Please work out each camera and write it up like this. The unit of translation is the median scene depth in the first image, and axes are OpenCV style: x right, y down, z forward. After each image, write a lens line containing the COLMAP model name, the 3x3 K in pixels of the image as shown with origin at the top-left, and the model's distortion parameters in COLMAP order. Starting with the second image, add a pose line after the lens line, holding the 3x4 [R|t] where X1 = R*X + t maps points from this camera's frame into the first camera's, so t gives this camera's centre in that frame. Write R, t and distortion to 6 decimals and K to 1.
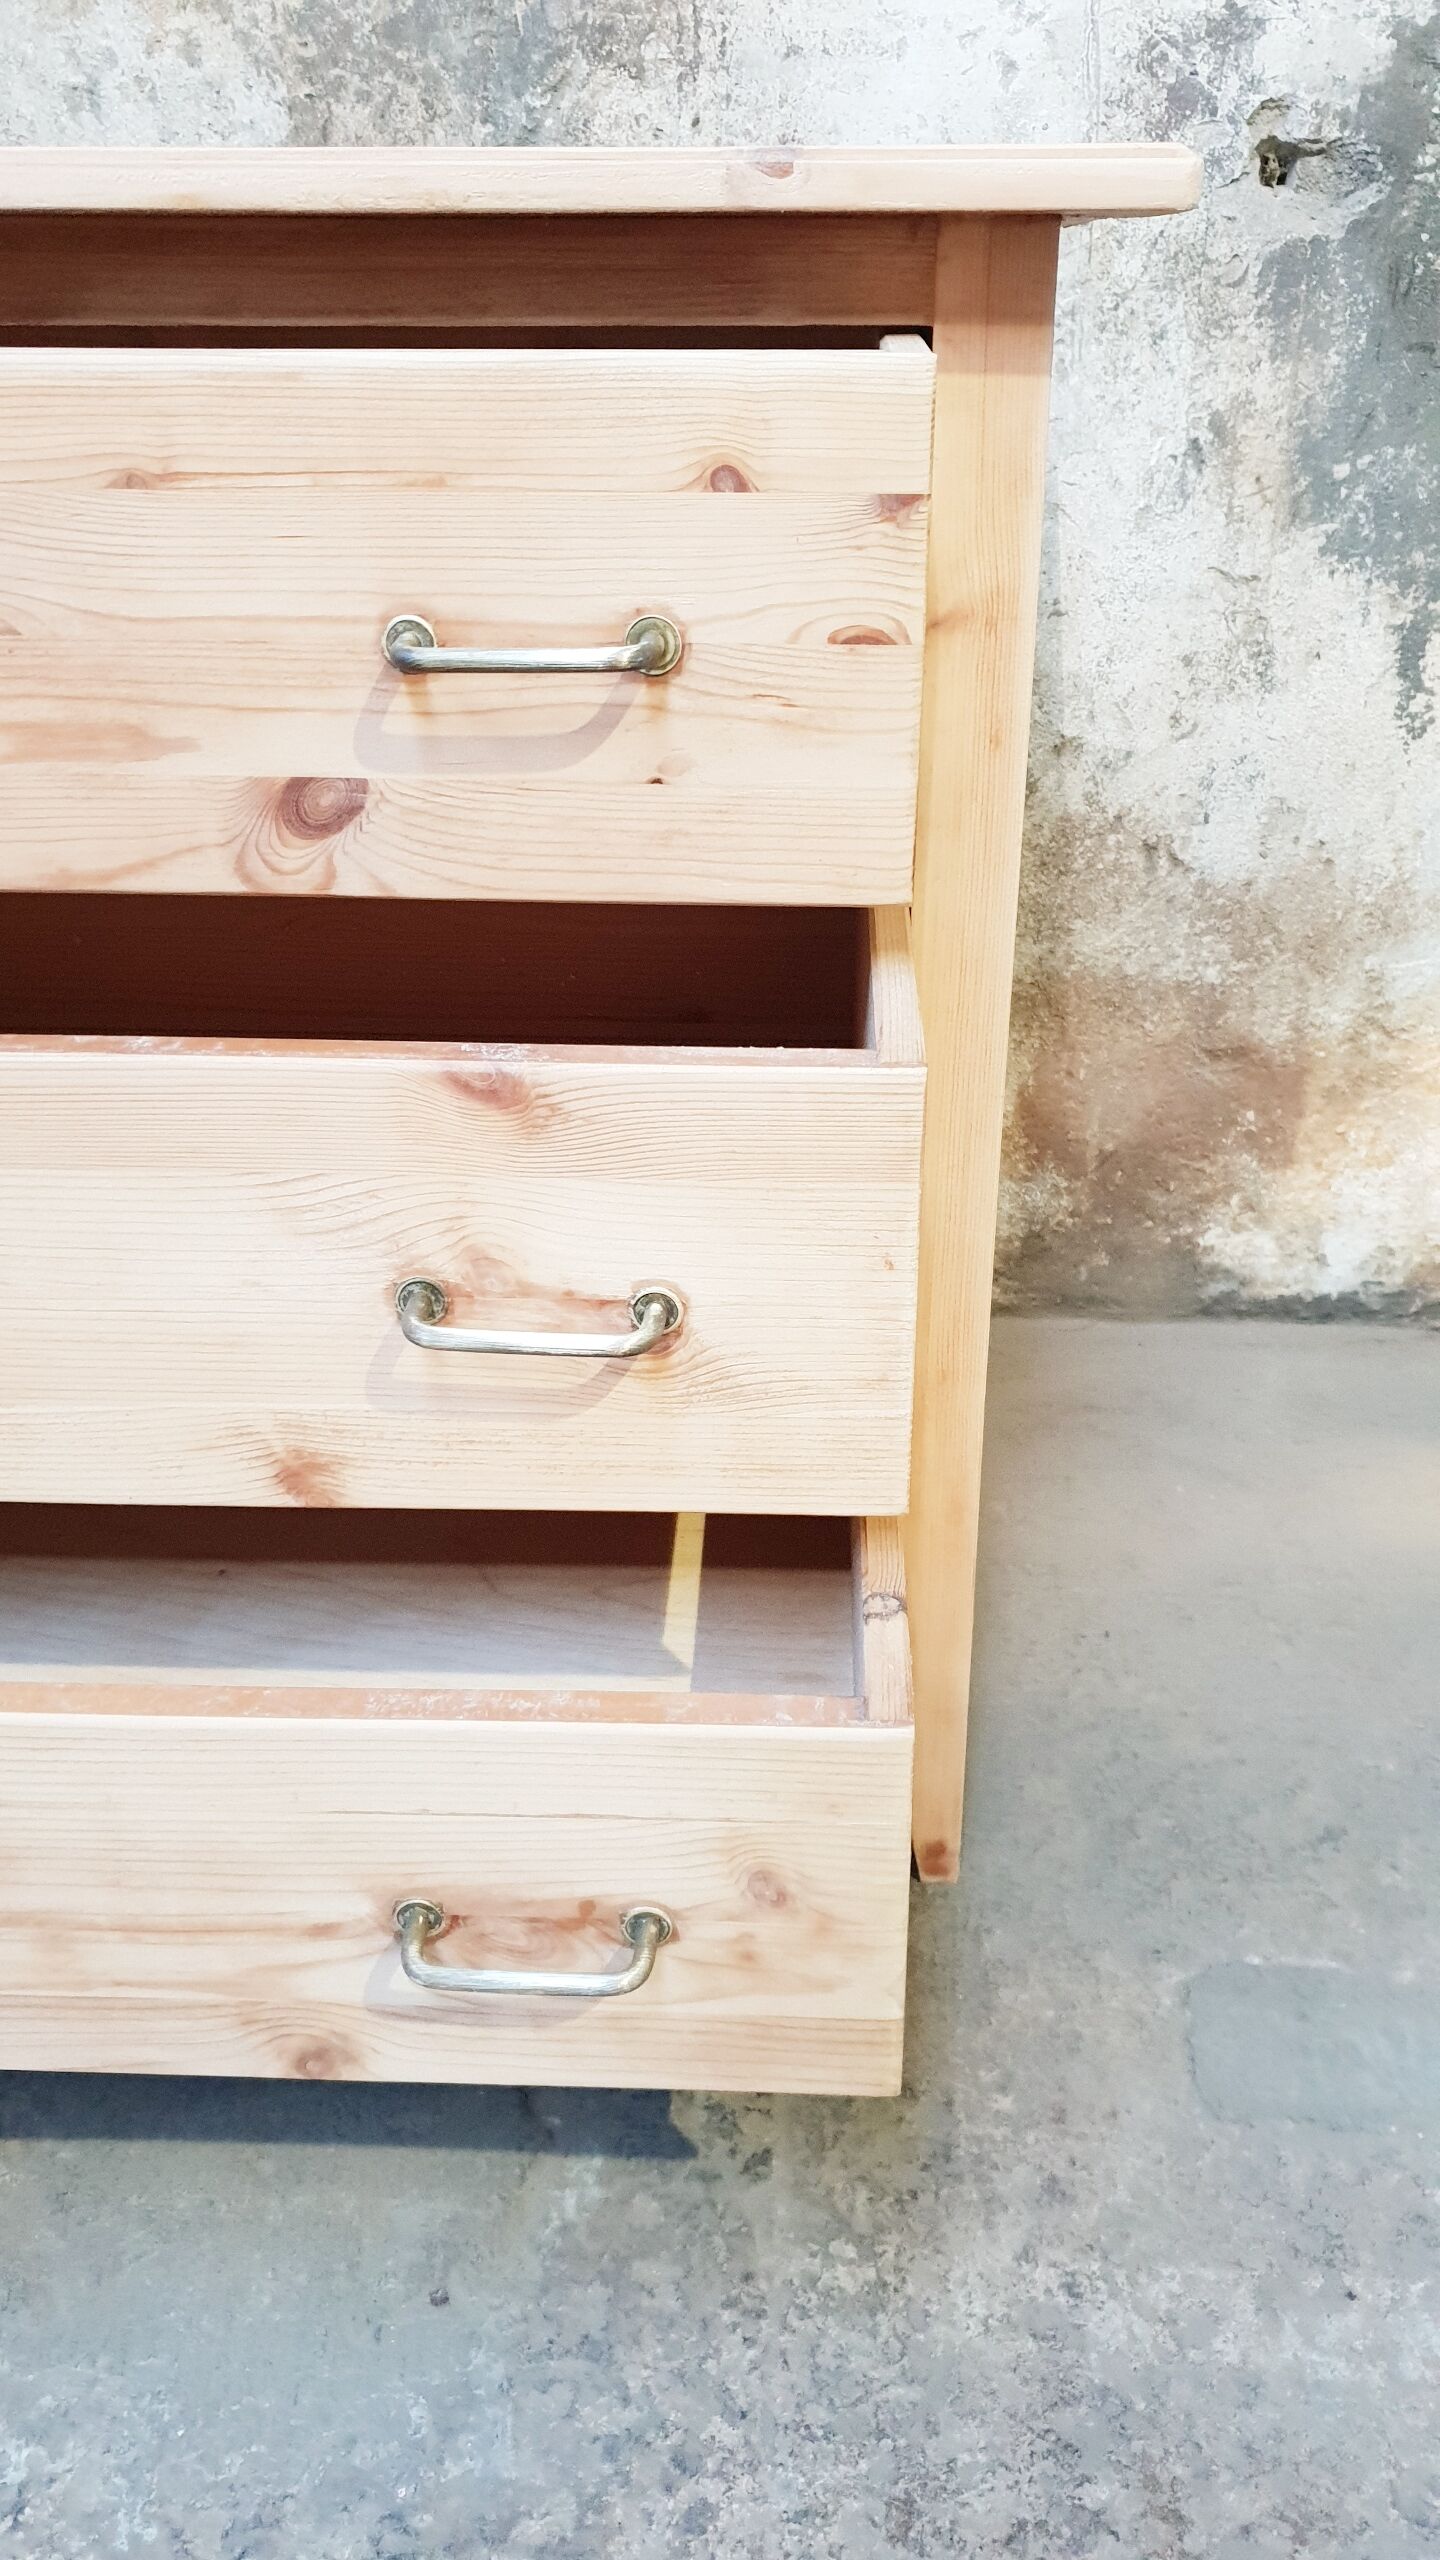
lens RADIAL K [[2010.5, 0, 749.0], [0, 2010.5, 1263.2], [0, 0, 1]] dist [0.007222, 0.010692]
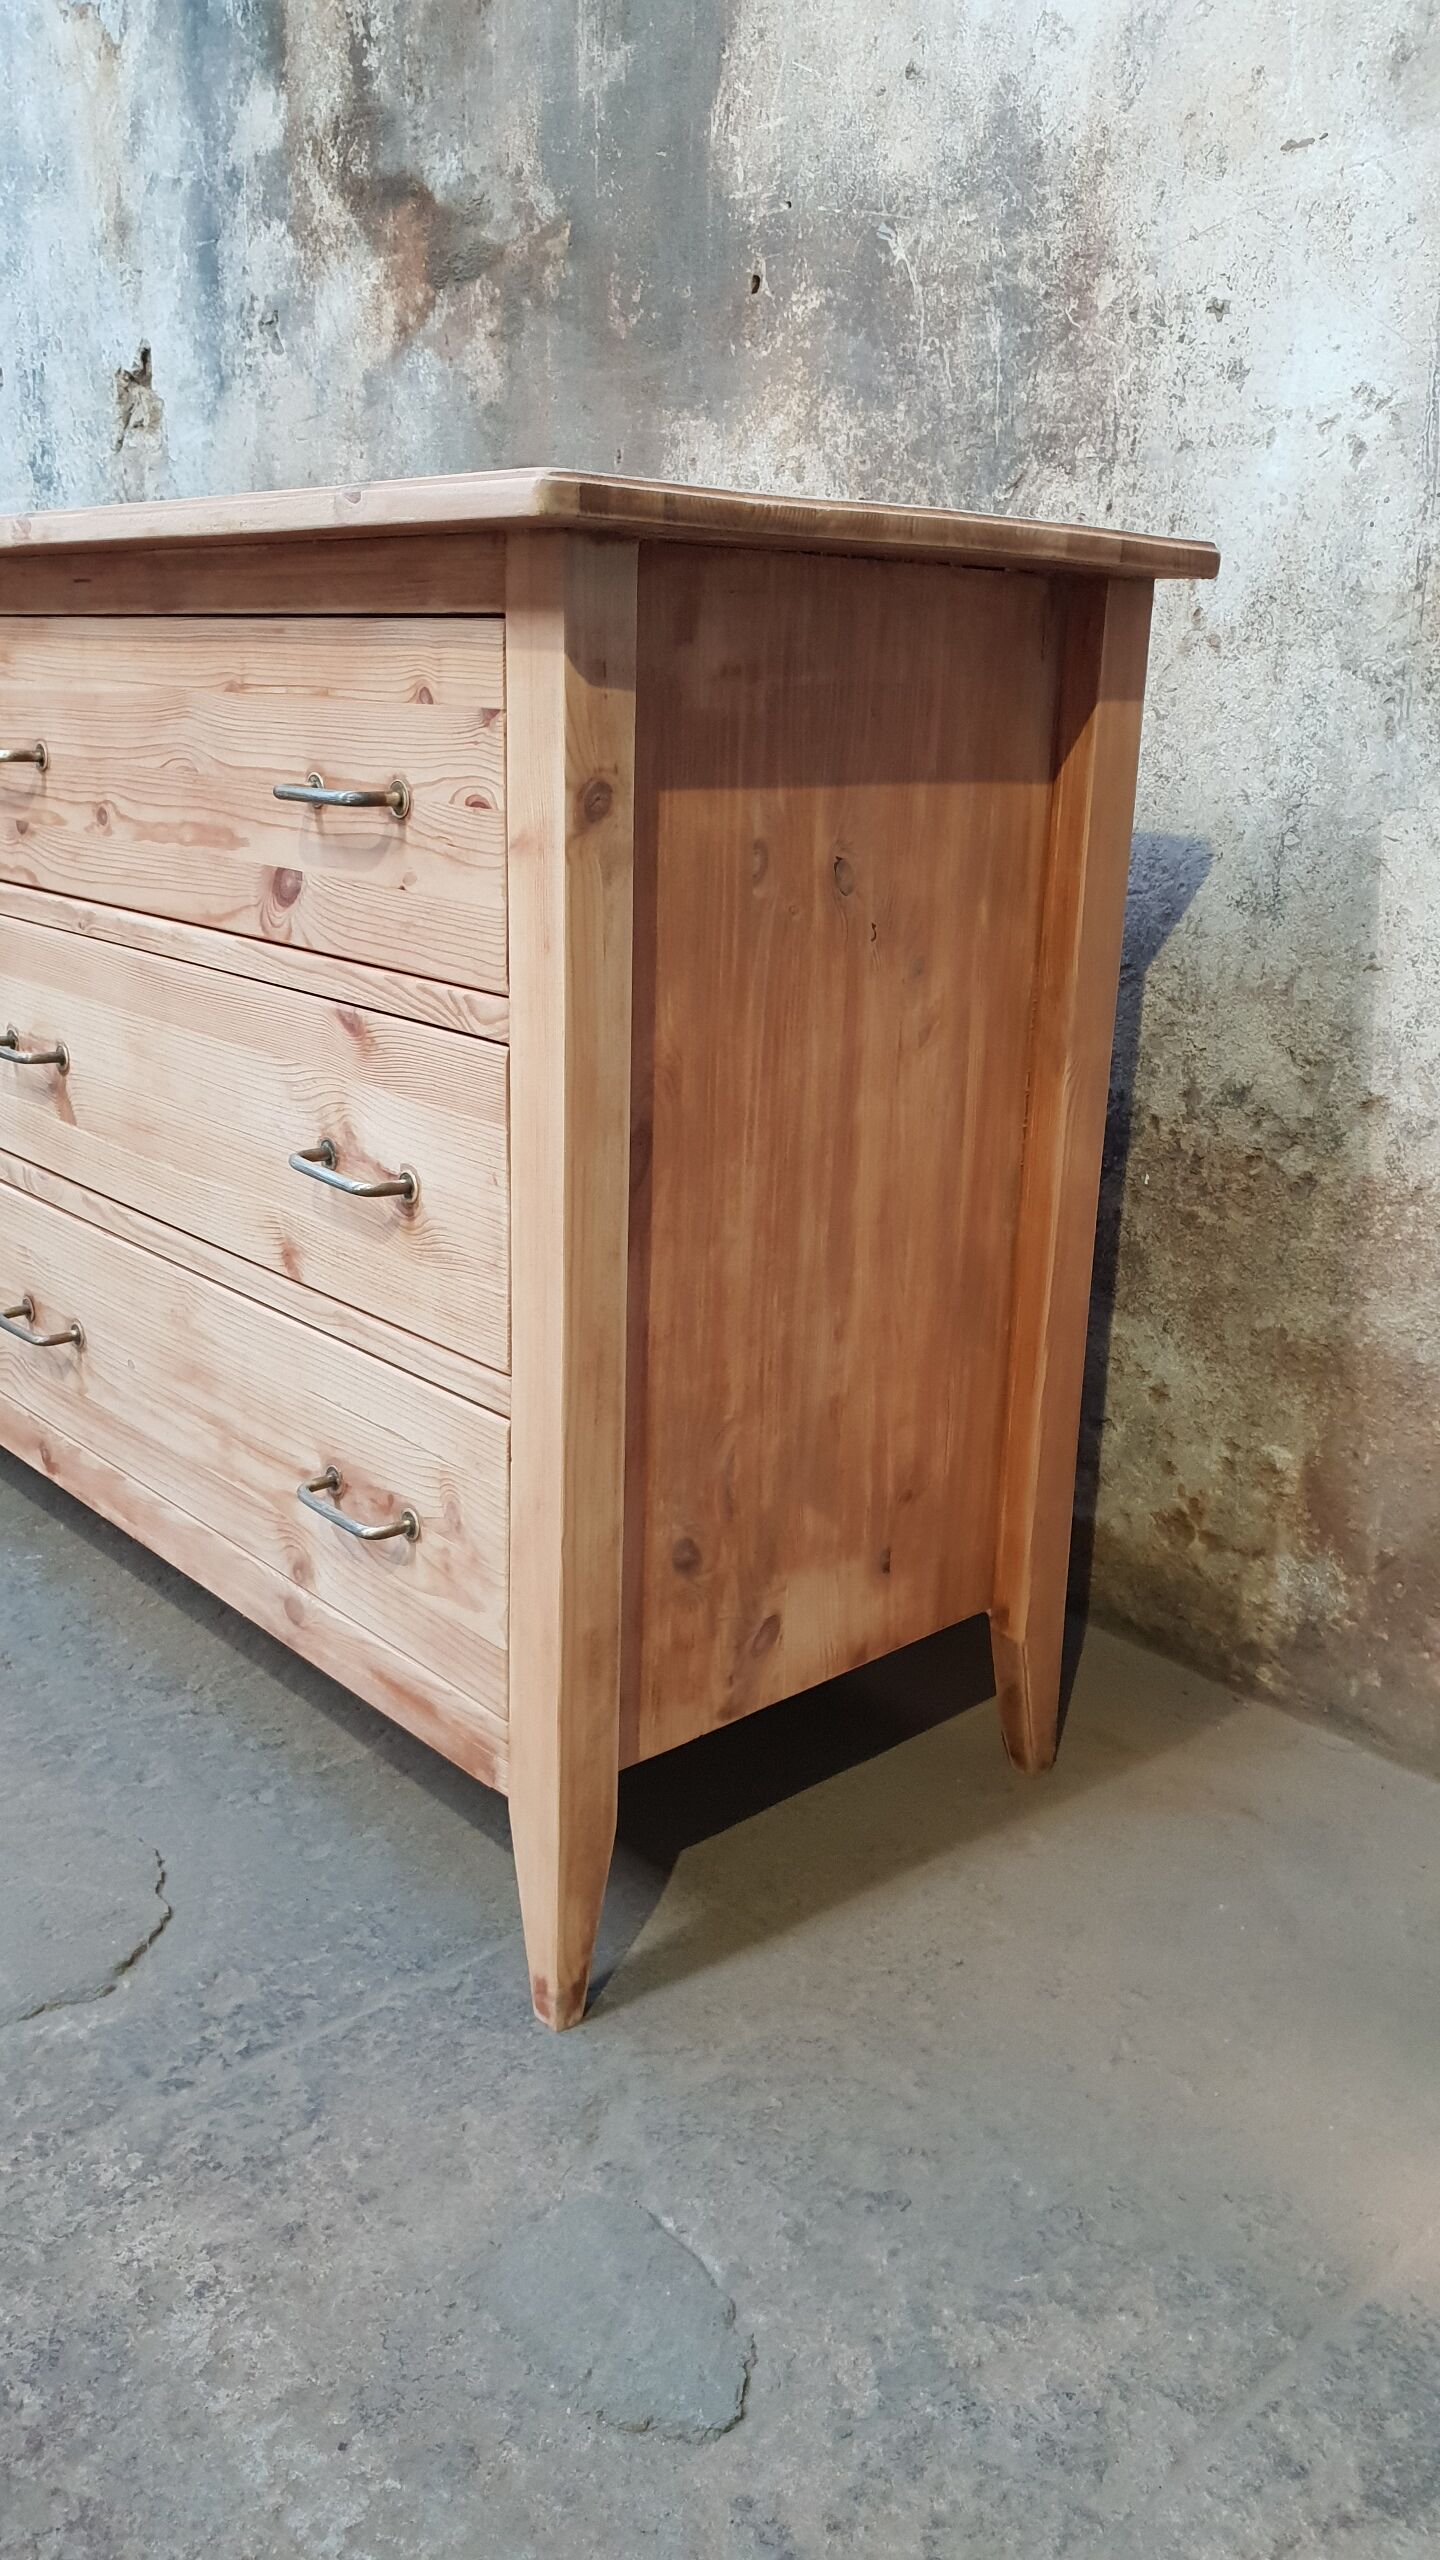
lens RADIAL K [[2010.5, 0, 735.9], [0, 2010.5, 1269.4], [0, 0, 1]] dist [0.007222, 0.010692]
pose [[0.713031, 0.219223, -0.665979, 0.680742], [-0.341052, 0.938359, -0.056265, -0.032227], [0.612593, 0.267252, 0.743846, 0.151665]]
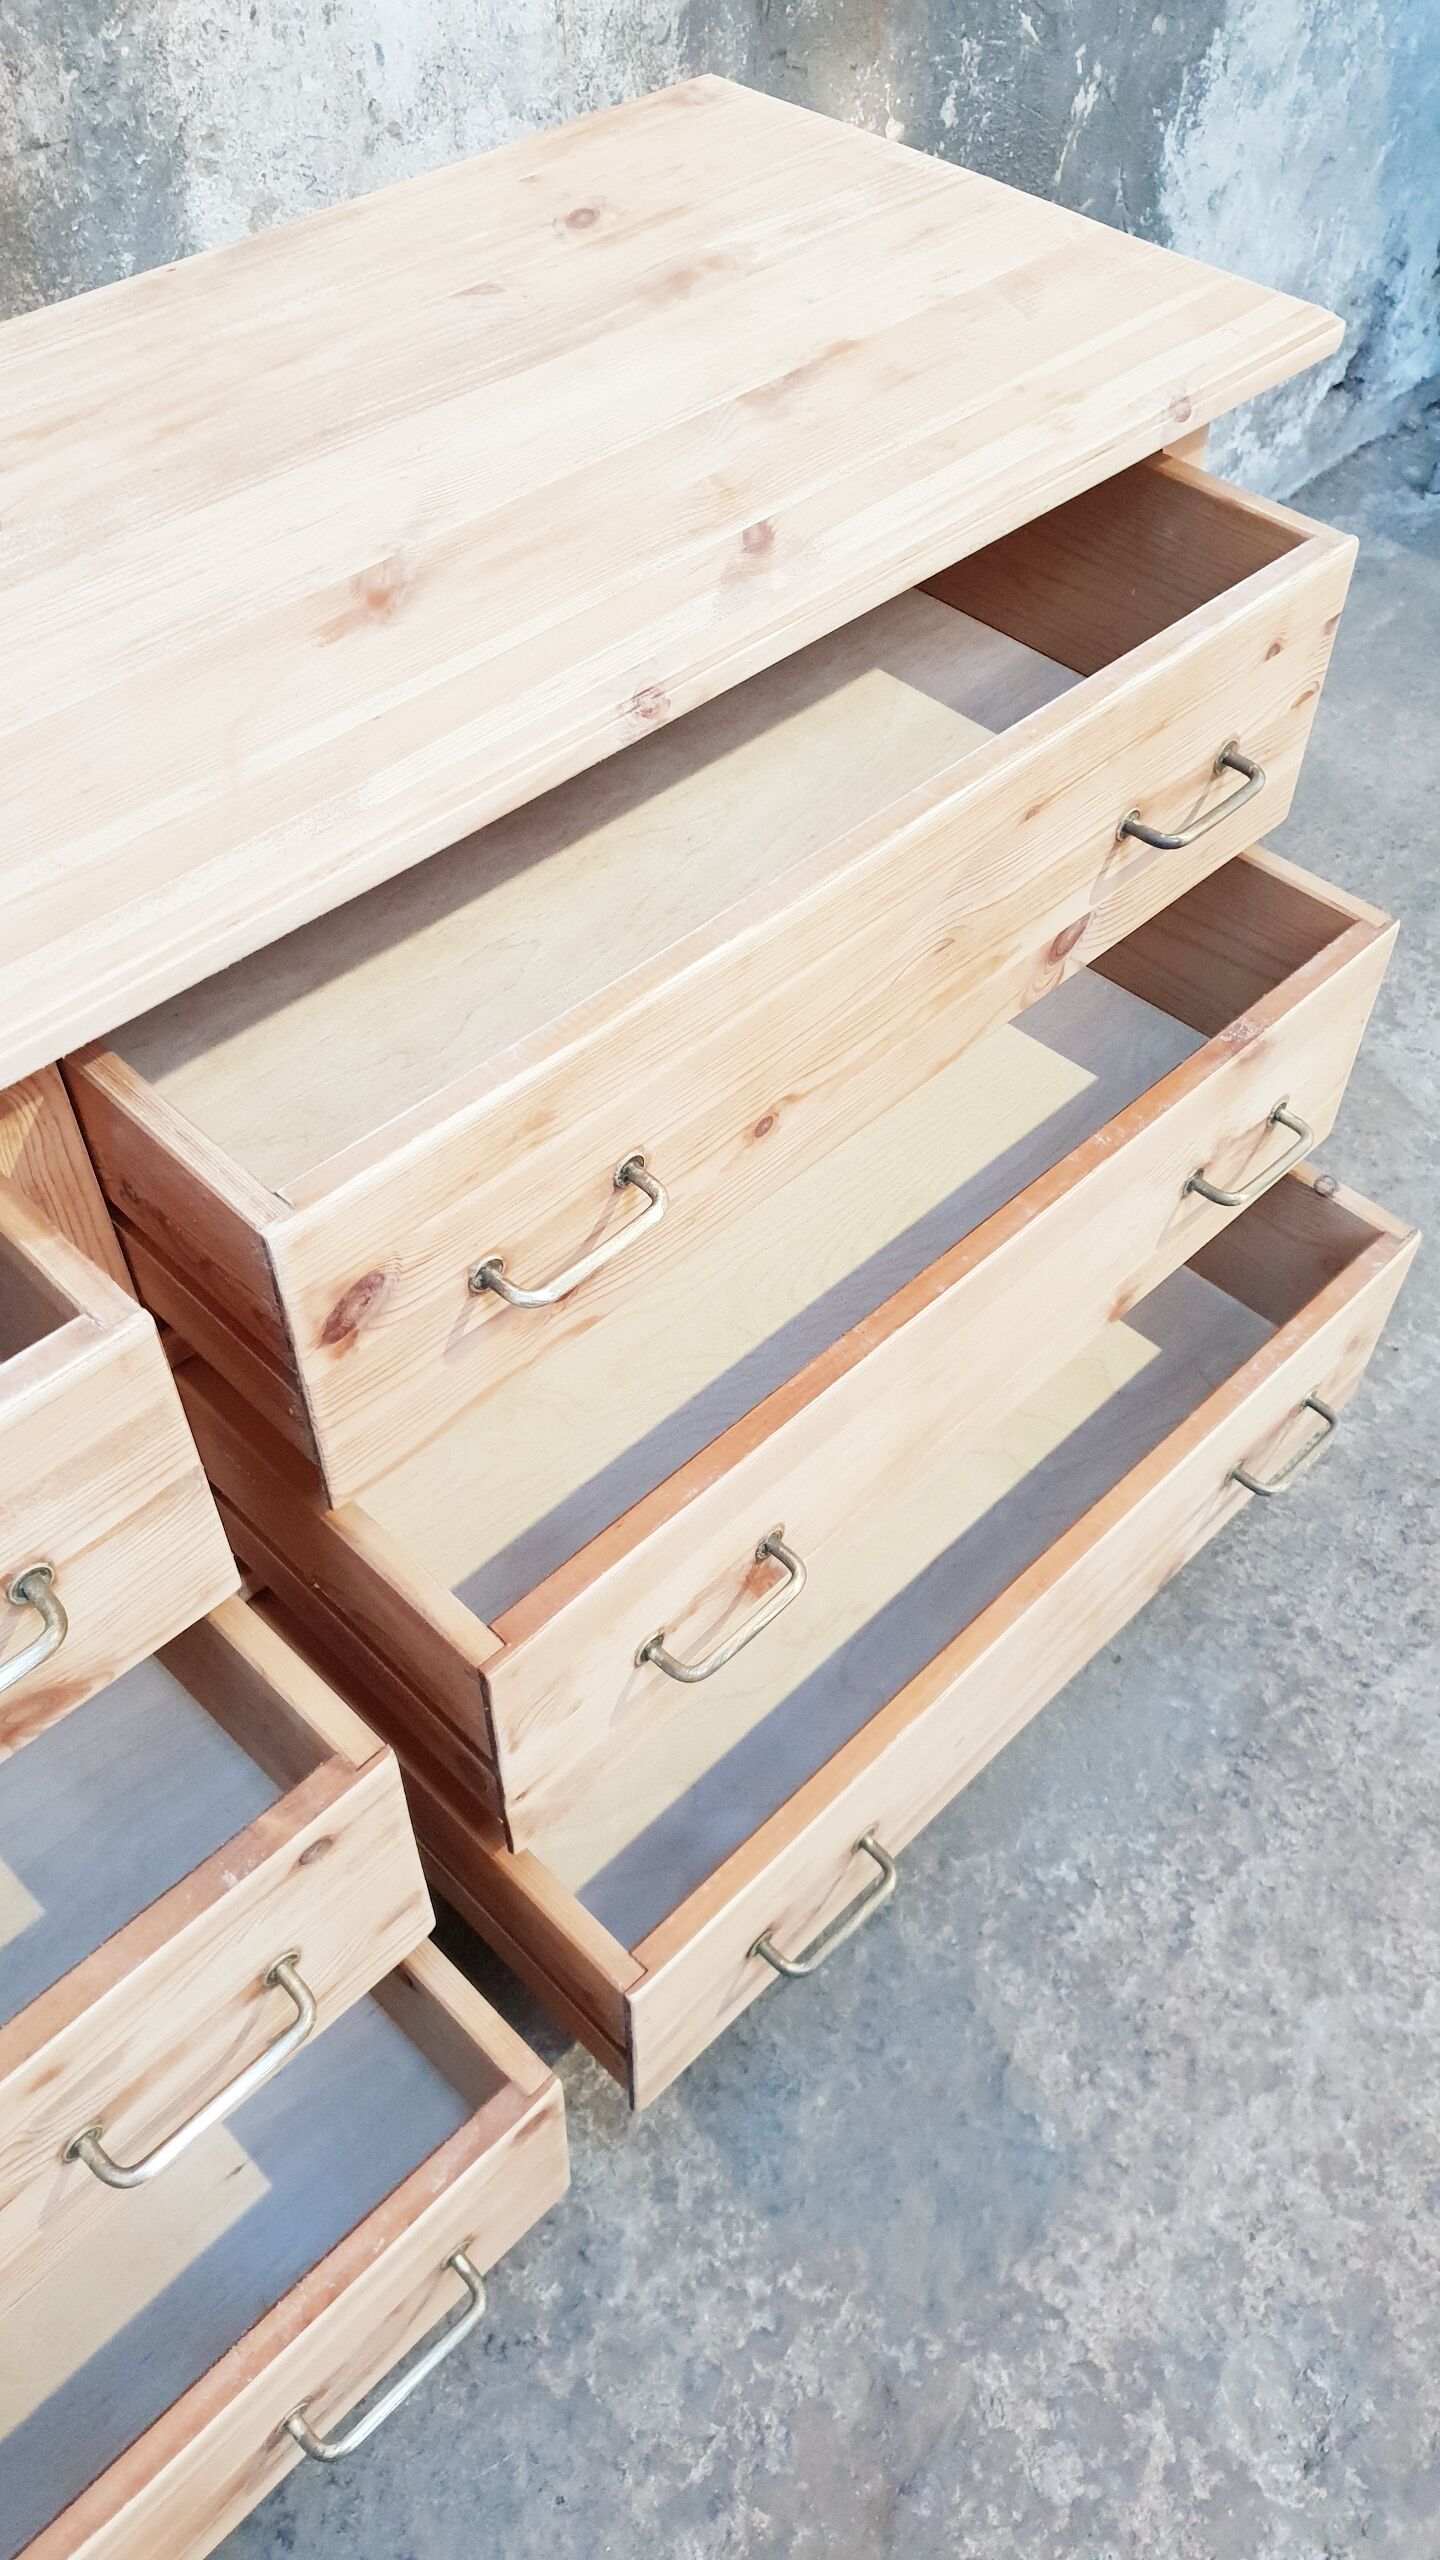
lens RADIAL K [[2010.5, 0, 723.0], [0, 2010.5, 1283.2], [0, 0, 1]] dist [0.007222, 0.010692]
pose [[0.676798, -0.558168, 0.479993, -0.709493], [0.333107, 0.813643, 0.476471, -0.463535], [-0.656493, -0.162586, 0.736602, 0.014294]]
